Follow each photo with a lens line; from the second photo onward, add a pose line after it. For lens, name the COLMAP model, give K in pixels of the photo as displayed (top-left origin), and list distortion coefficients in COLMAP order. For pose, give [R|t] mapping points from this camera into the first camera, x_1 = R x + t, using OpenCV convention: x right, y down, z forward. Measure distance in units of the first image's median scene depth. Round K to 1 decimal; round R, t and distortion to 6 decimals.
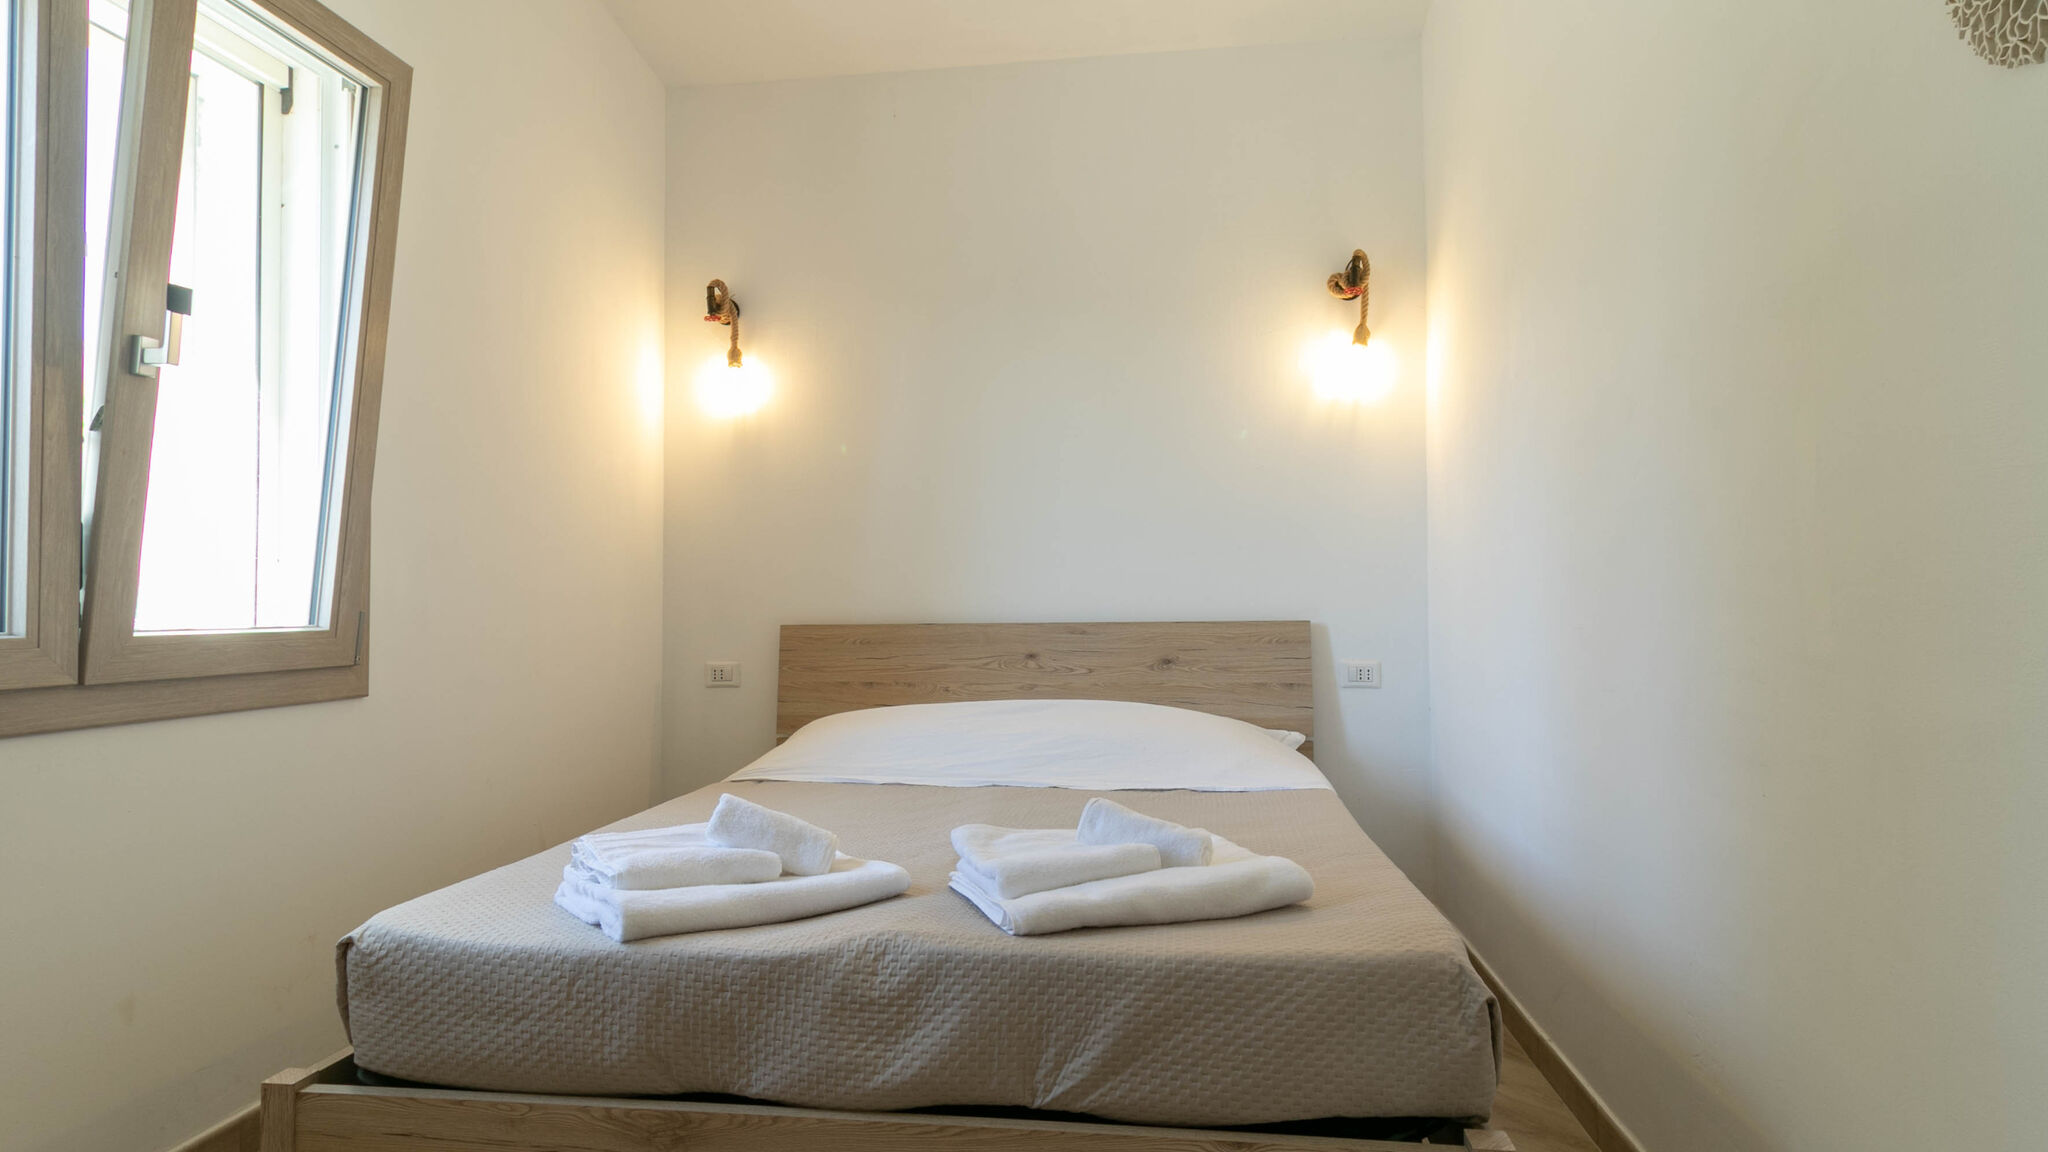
lens RADIAL K [[1114.5, 0, 1024.0], [0, 1114.5, 576.0], [0, 0, 1]] dist [0.003003, 0.002129]
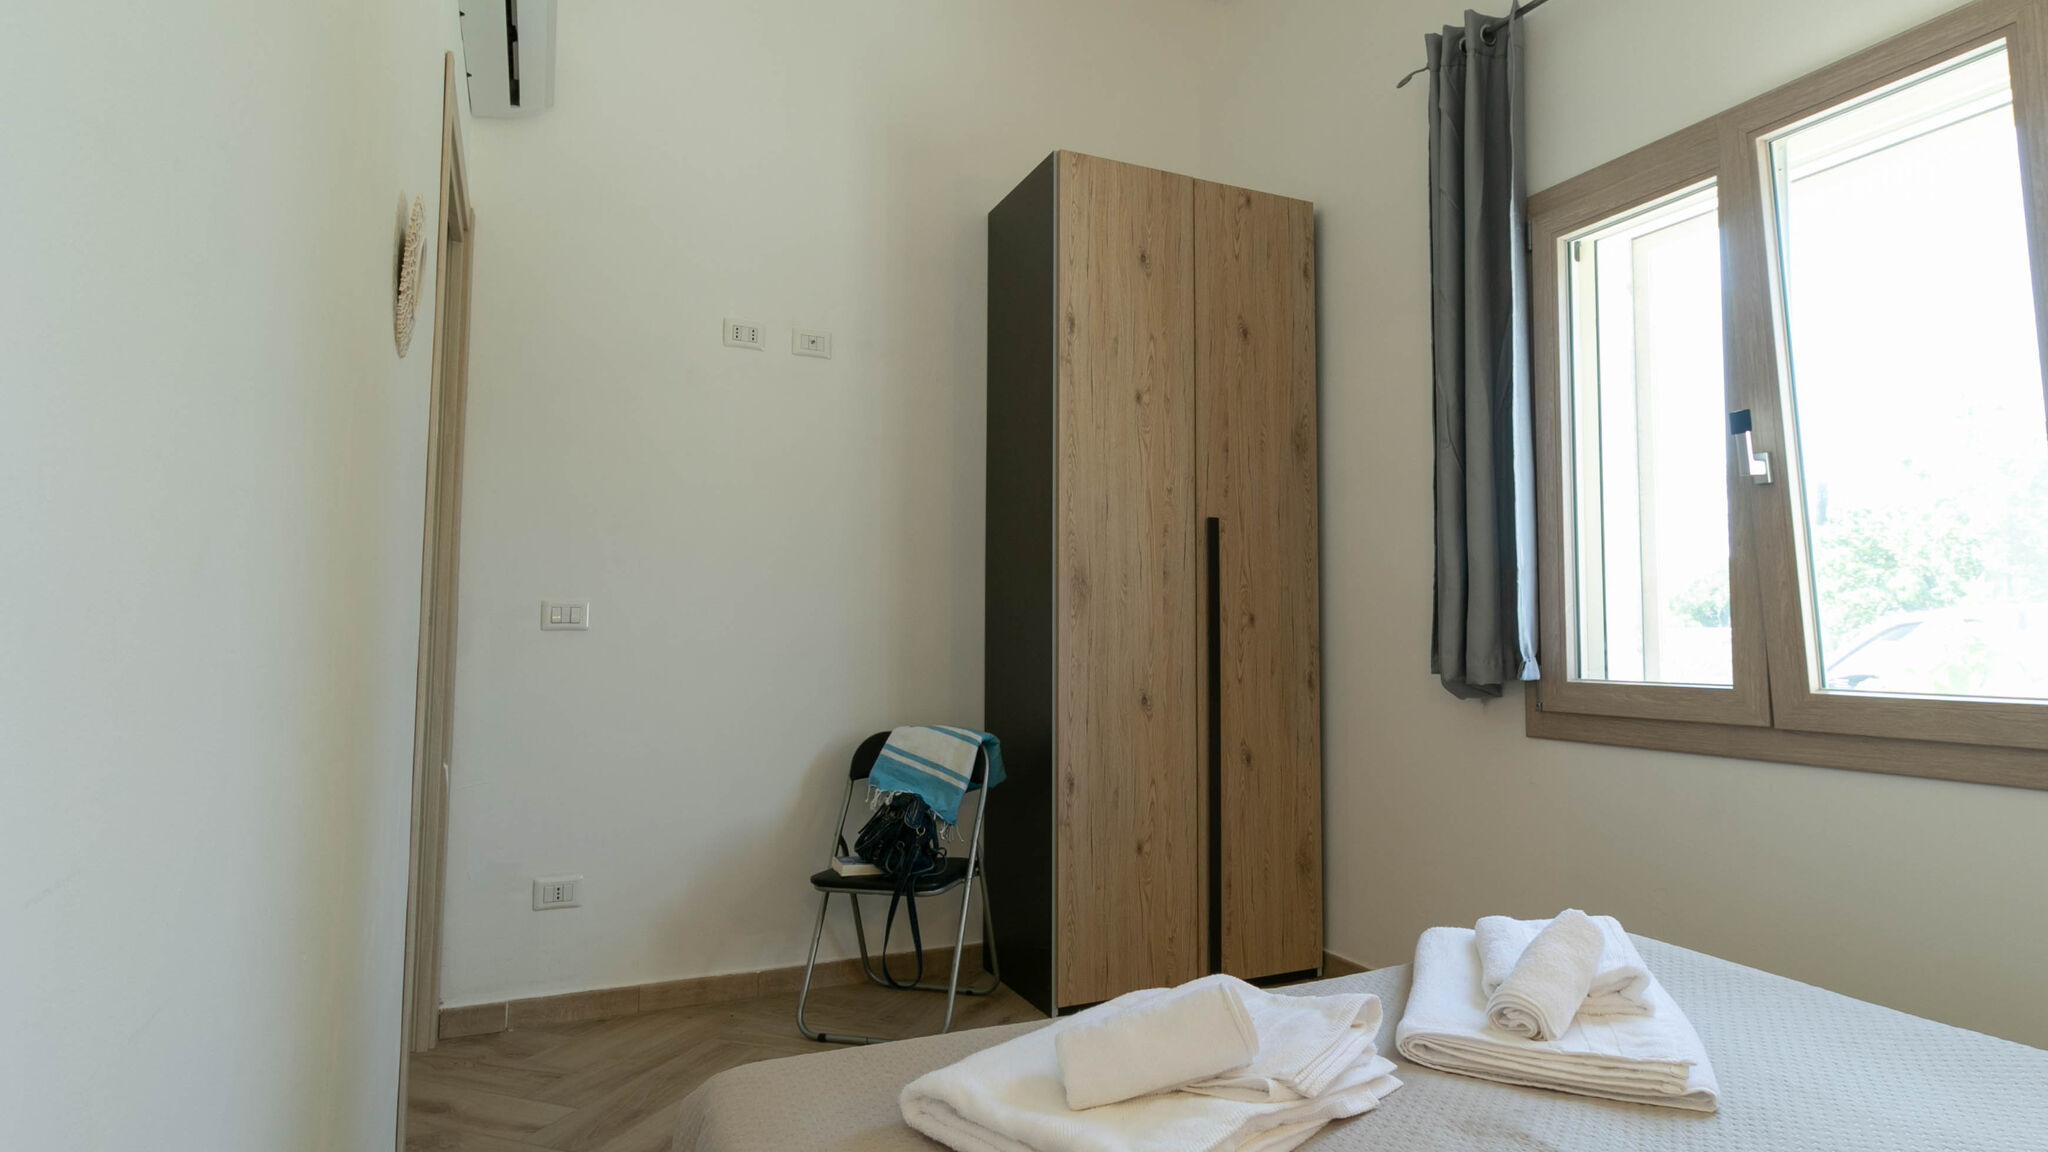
lens RADIAL K [[1054.9, 0, 1017.9], [0, 1054.9, 567.6], [0, 0, 1]] dist [0.001706, 0.000487]
pose [[-0.837069, -0.030265, -0.546260, 0.579221], [0.016801, 0.996576, -0.080959, -0.003680], [0.546840, -0.076946, -0.833694, 1.581817]]
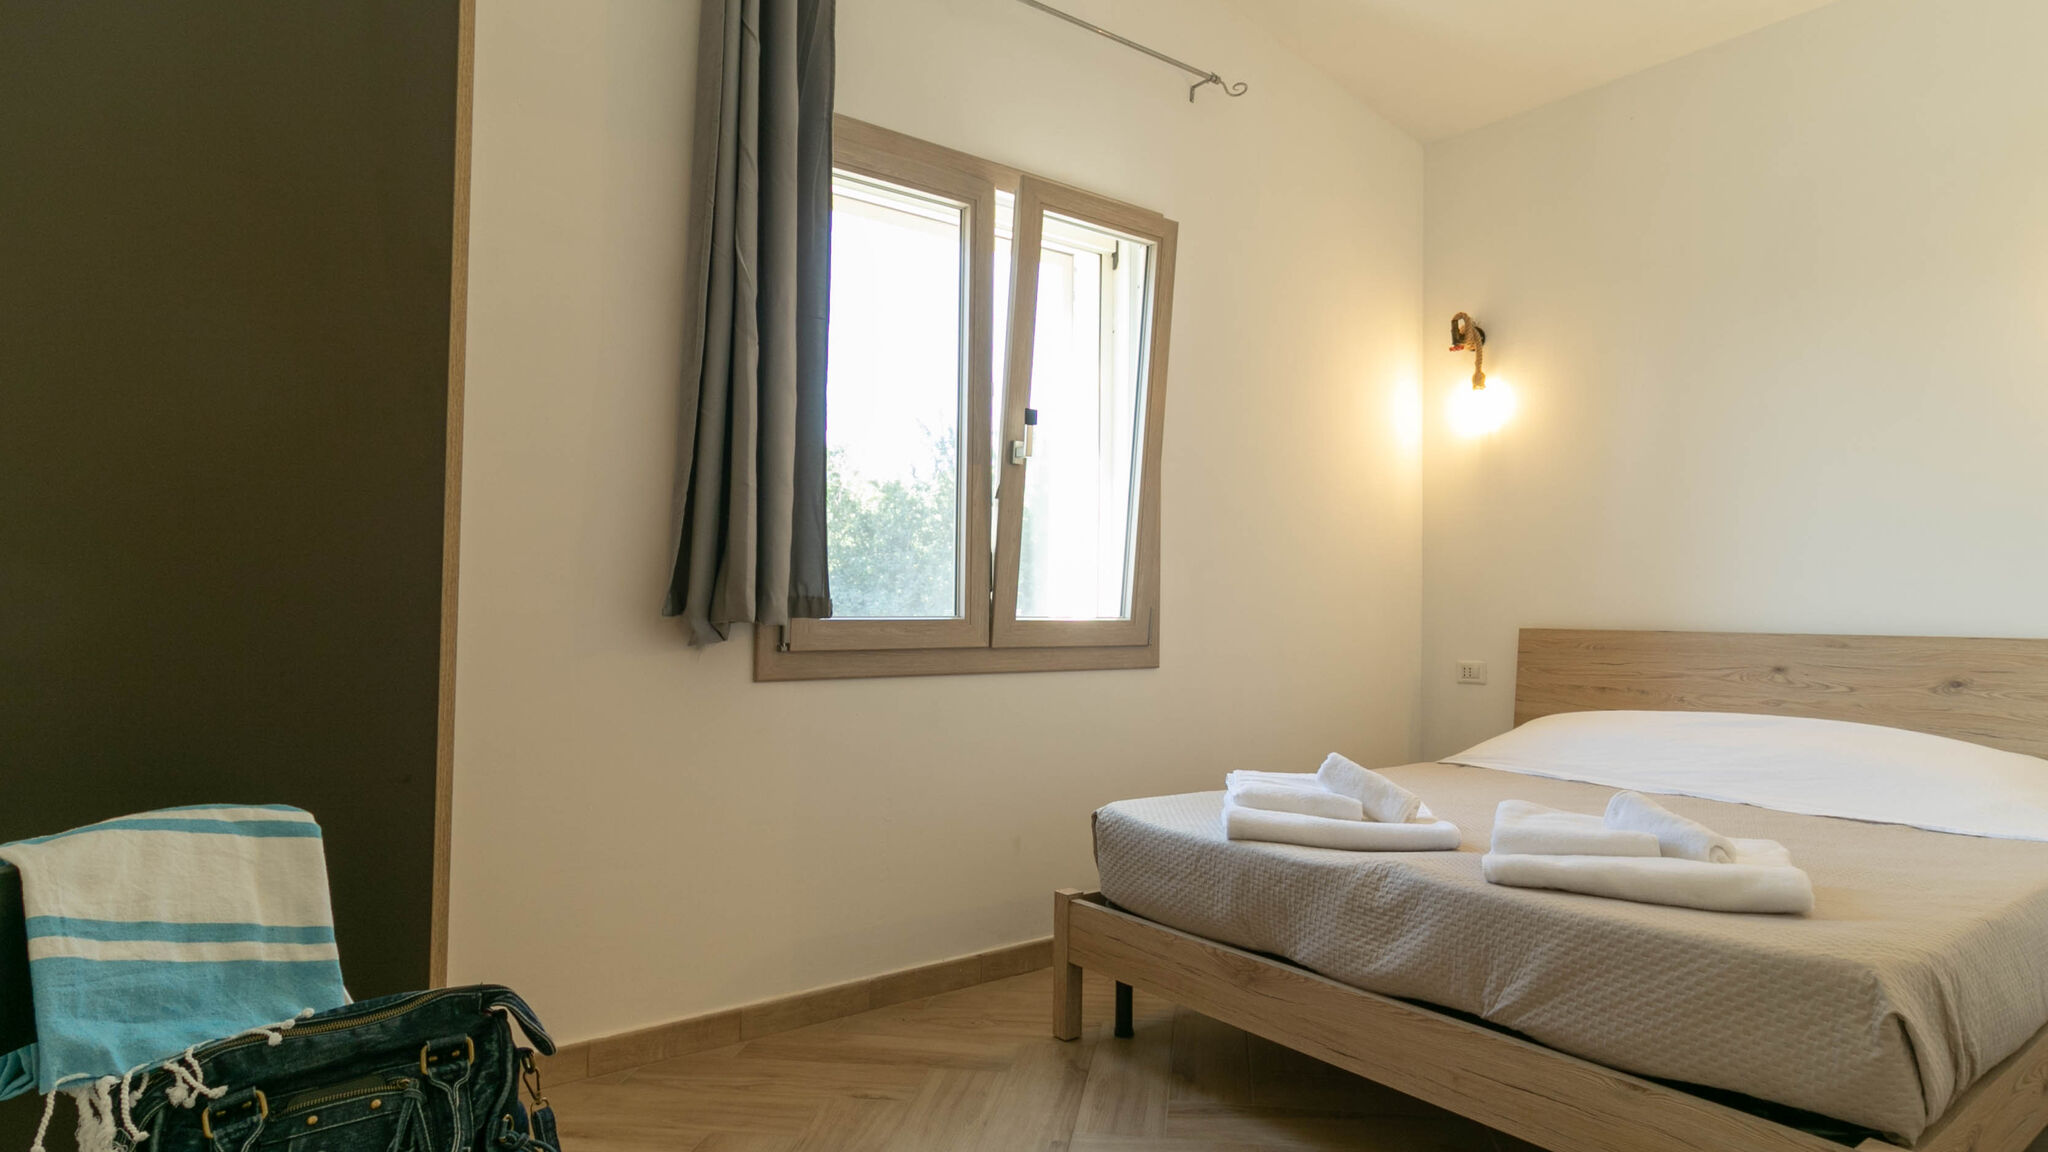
lens RADIAL K [[1143.7, 0, 1024.6], [0, 1143.7, 587.2], [0, 0, 1]] dist [0.002313, 0.000556]
pose [[0.703145, 0.004052, -0.711035, 0.453949], [0.001770, 0.999971, 0.007449, -0.008160], [0.711044, -0.006496, 0.703117, -0.203981]]
